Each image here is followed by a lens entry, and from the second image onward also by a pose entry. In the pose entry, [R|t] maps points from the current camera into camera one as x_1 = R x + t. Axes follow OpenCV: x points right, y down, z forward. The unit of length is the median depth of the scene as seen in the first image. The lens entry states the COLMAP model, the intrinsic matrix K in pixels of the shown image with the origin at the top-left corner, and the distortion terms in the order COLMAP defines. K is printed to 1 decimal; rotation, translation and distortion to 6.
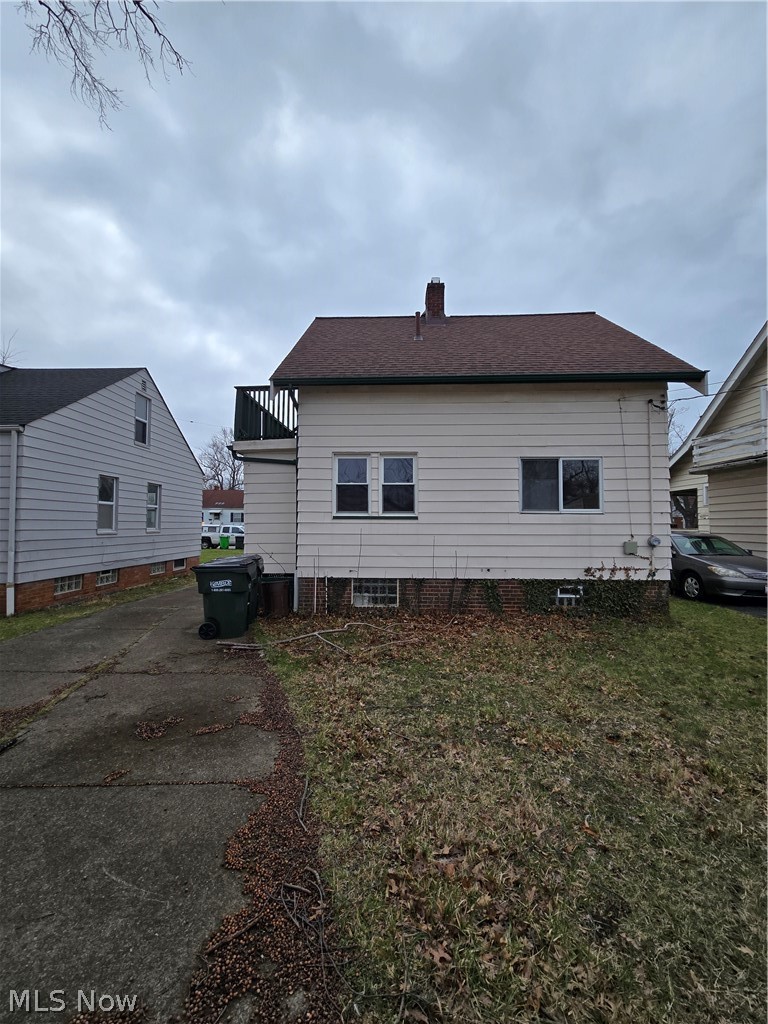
lens RADIAL K [[418.7, 0, 381.0], [0, 418.7, 503.8], [0, 0, 1]] dist [0.001855, -0.001254]
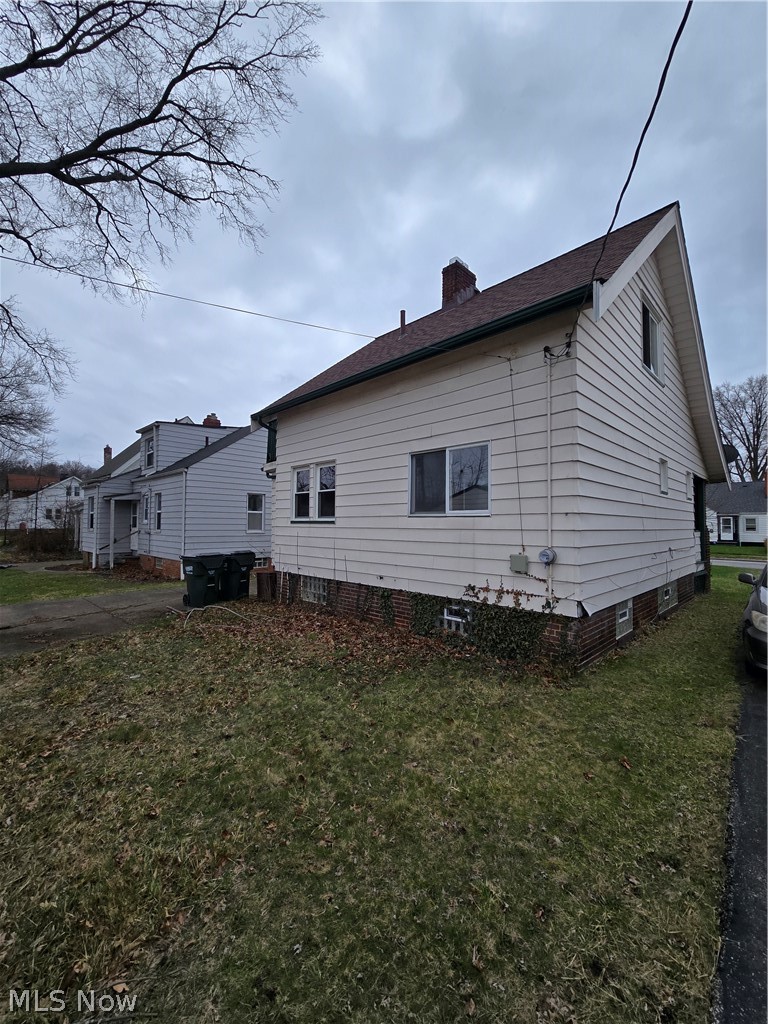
lens RADIAL K [[418.7, 0, 383.1], [0, 418.7, 504.9], [0, 0, 1]] dist [0.001855, -0.001254]
pose [[0.730537, -0.030587, -0.682188, 0.897639], [0.028372, 0.999493, -0.014430, 0.009031], [0.682284, -0.008813, 0.731034, 0.318565]]
